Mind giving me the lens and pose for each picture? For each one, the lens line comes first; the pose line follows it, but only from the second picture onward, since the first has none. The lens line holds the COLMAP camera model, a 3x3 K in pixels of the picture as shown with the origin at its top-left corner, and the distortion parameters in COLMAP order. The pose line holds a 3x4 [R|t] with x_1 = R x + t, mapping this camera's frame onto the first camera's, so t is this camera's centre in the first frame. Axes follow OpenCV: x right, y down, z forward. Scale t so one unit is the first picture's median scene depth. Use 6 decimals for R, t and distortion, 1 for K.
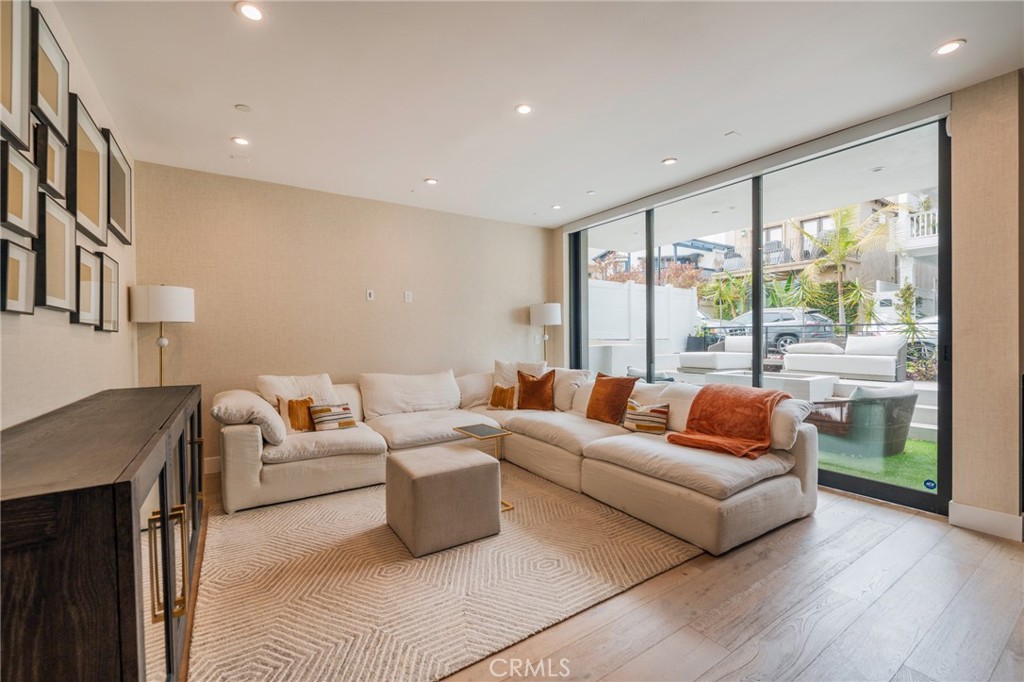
lens RADIAL K [[417.5, 0, 520.2], [0, 417.5, 338.7], [0, 0, 1]] dist [-0.003494, -0.000303]
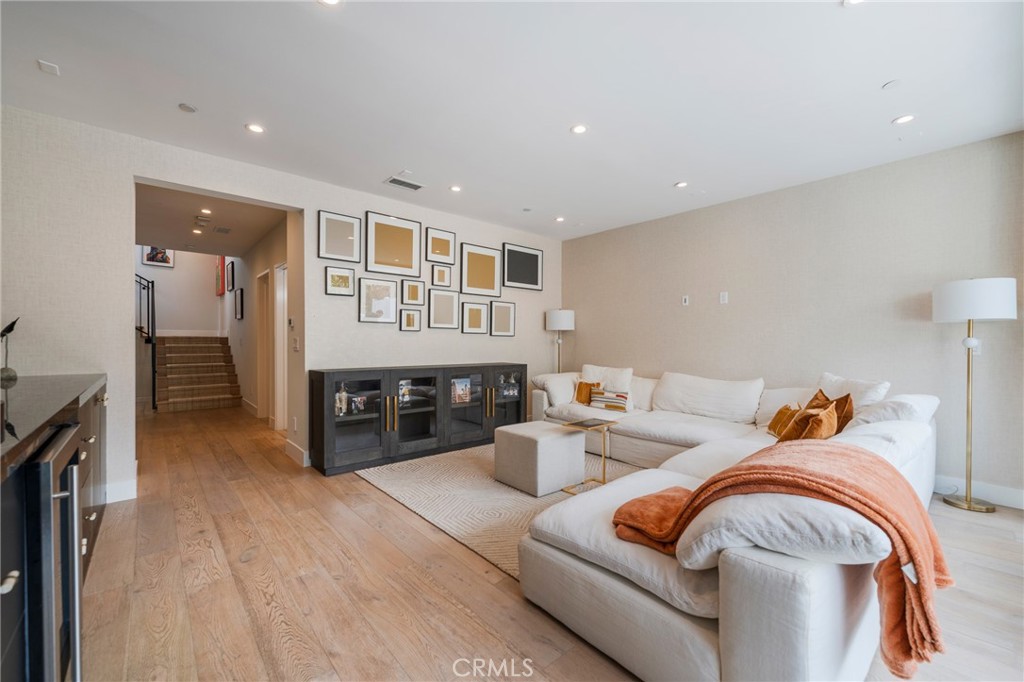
lens RADIAL K [[417.5, 0, 520.2], [0, 417.5, 342.0], [0, 0, 1]] dist [-0.003494, -0.000303]
pose [[0.149833, 0.014704, -0.988602, 0.865637], [-0.008914, 0.999869, 0.013521, -0.011484], [0.988671, 0.006787, 0.149944, 0.561947]]
